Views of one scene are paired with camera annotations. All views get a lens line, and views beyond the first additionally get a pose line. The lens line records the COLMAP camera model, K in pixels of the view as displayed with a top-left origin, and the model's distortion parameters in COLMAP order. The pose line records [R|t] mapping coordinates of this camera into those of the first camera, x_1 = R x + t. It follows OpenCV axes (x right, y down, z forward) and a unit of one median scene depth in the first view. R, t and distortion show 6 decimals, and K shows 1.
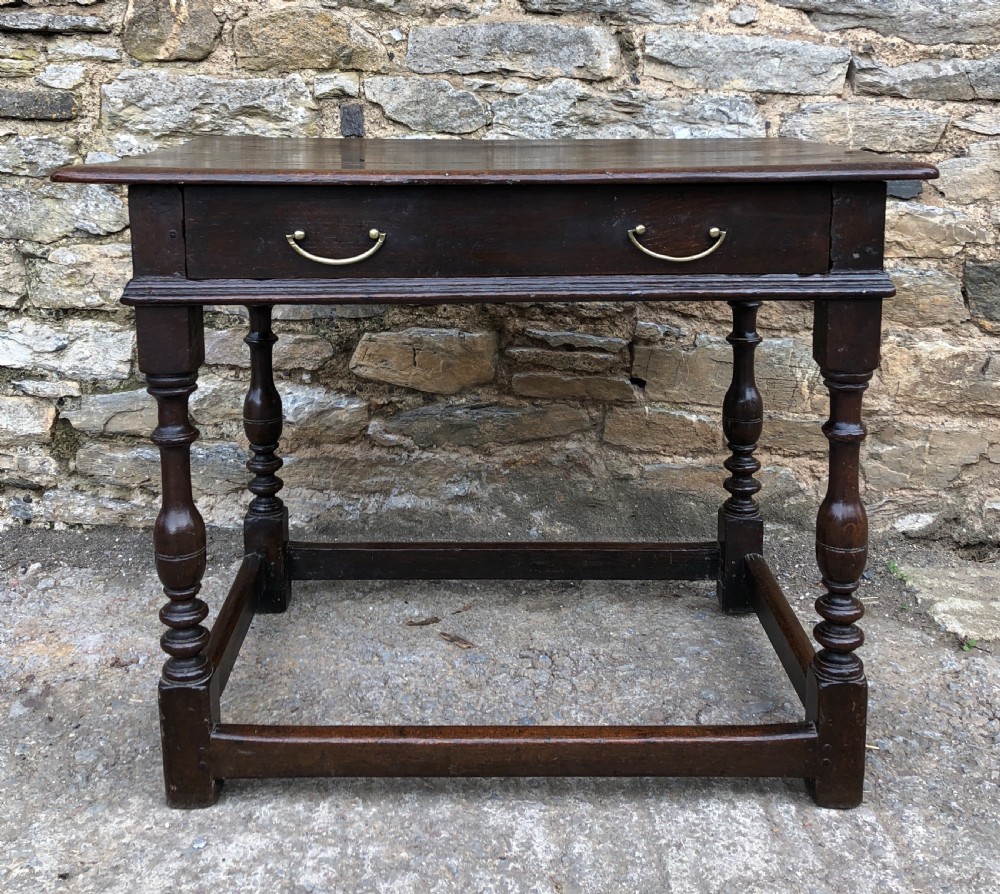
lens RADIAL K [[1191.8, 0, 491.8], [0, 1191.8, 263.5], [0, 0, 1]] dist [0.133900, -0.376239]
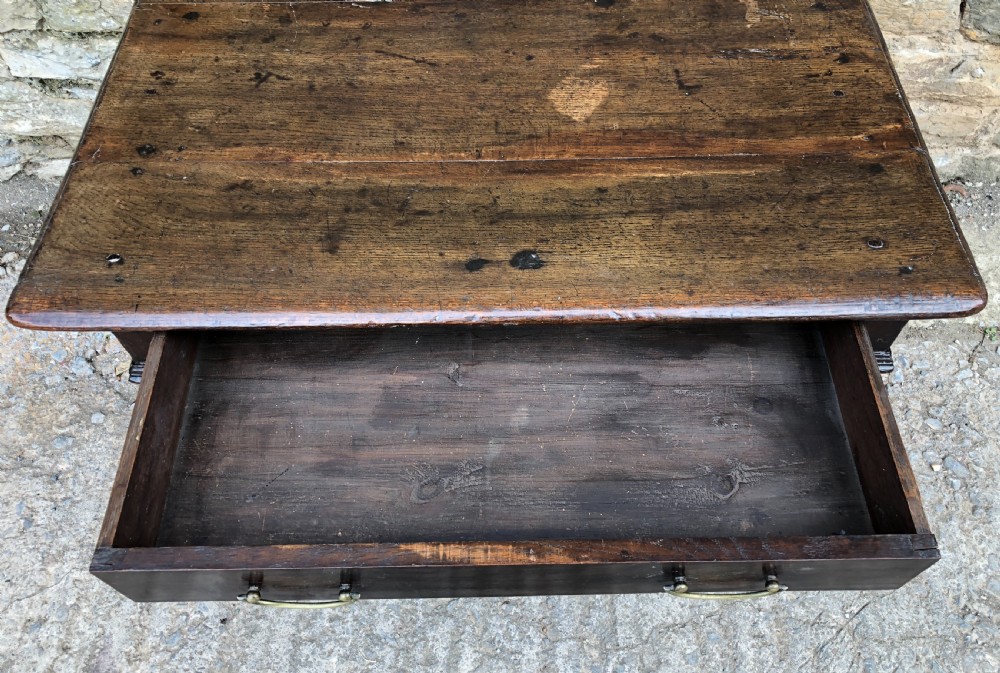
lens RADIAL K [[826.3, 0, 497.0], [0, 826.3, 313.9], [0, 0, 1]] dist [-0.001273, 0.009580]
pose [[0.999762, -0.013902, -0.016796, 0.010362], [0.021769, 0.679302, 0.733536, -0.320823], [0.001212, -0.733727, 0.679443, 0.344247]]
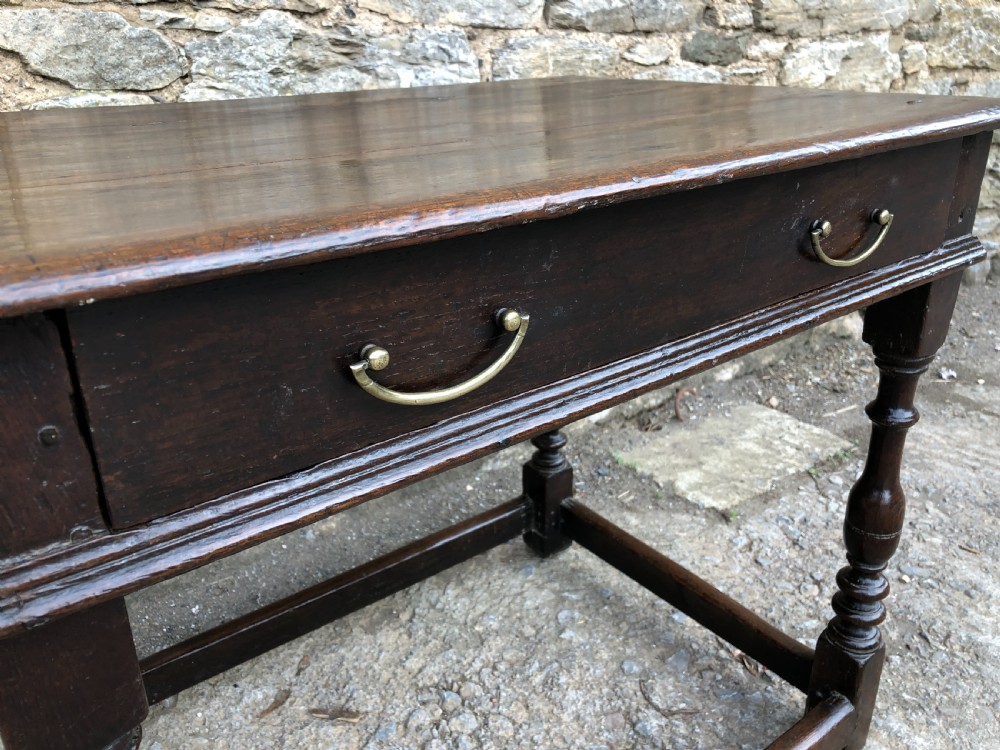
lens RADIAL K [[828.6, 0, 496.5], [0, 828.6, 362.4], [0, 0, 1]] dist [0.000945, 0.009833]
pose [[0.794594, -0.240837, 0.557332, -0.181264], [0.105645, 0.958801, 0.263703, -0.060463], [-0.597880, -0.150657, 0.787301, 0.444314]]
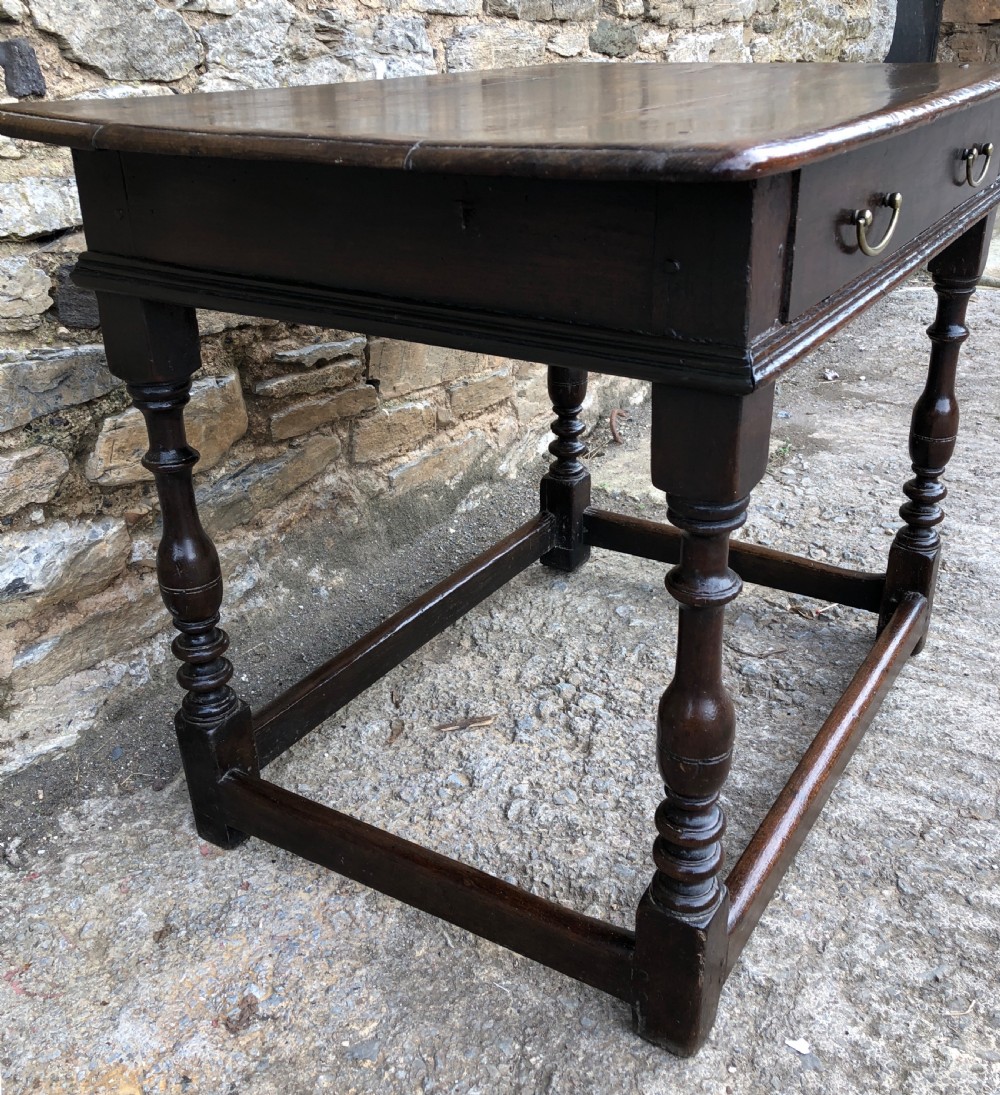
lens RADIAL K [[1112.3, 0, 504.2], [0, 1112.3, 522.8], [0, 0, 1]] dist [0.025306, -0.004656]
pose [[0.528378, -0.357647, 0.770003, -0.489828], [0.142469, 0.931433, 0.334865, -0.062922], [-0.836970, -0.067234, 0.543103, 0.496996]]
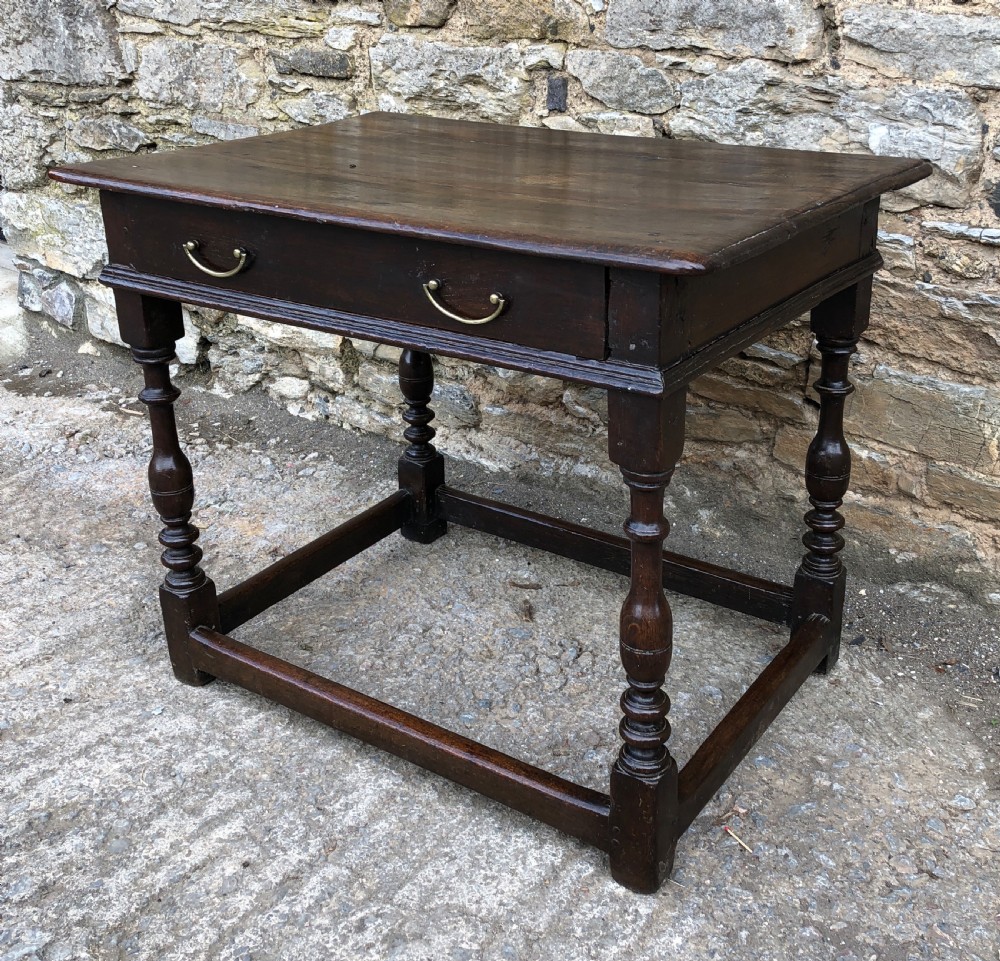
lens RADIAL K [[1182.1, 0, 560.2], [0, 1182.1, 392.9], [0, 0, 1]] dist [0.105591, -0.312510]
pose [[0.838081, 0.186694, -0.512607, 0.437572], [-0.077465, 0.970825, 0.226930, -0.103045], [0.540018, -0.150477, 0.828092, 0.148942]]
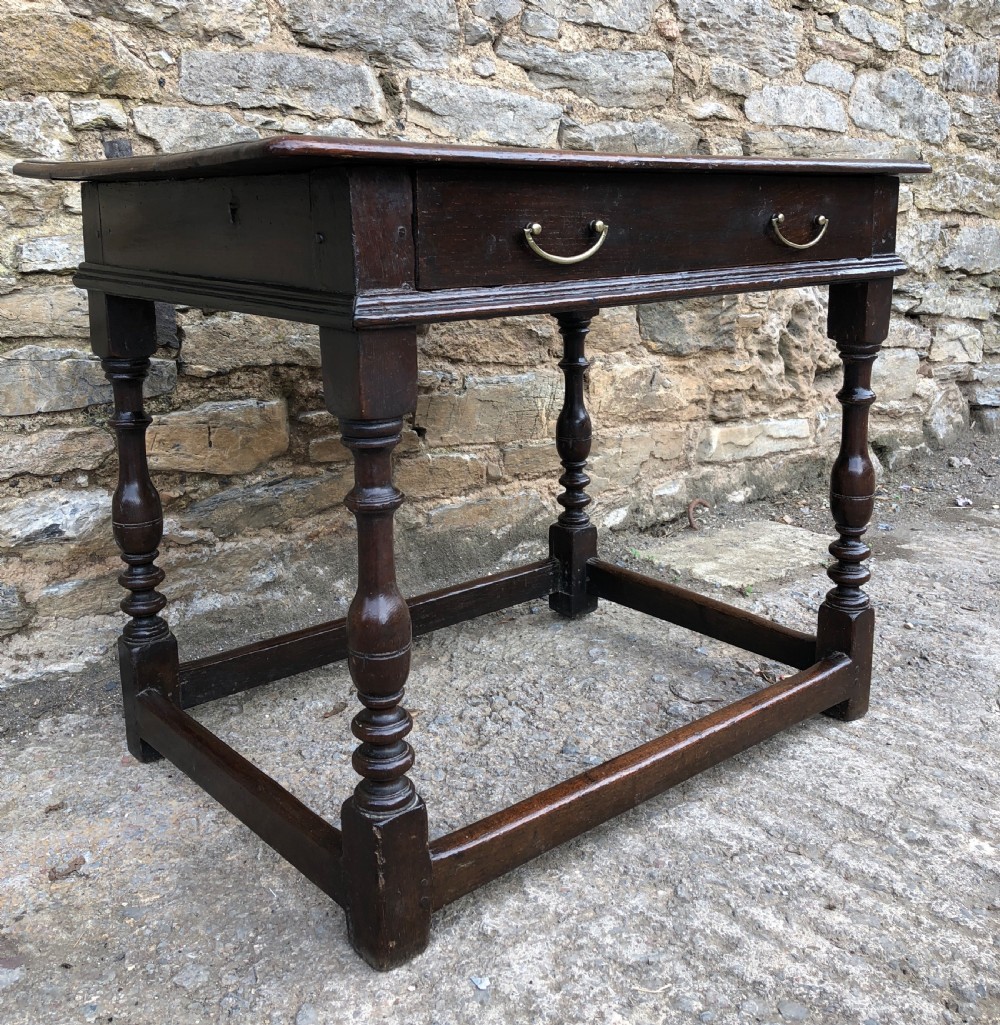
lens RADIAL K [[1090.5, 0, 506.1], [0, 1090.5, 404.1], [0, 0, 1]] dist [0.020103, -0.020324]
pose [[0.760413, -0.115781, 0.639036, -0.415835], [0.101689, 0.993070, 0.058922, 0.030882], [-0.641429, 0.020178, 0.766917, 0.257871]]
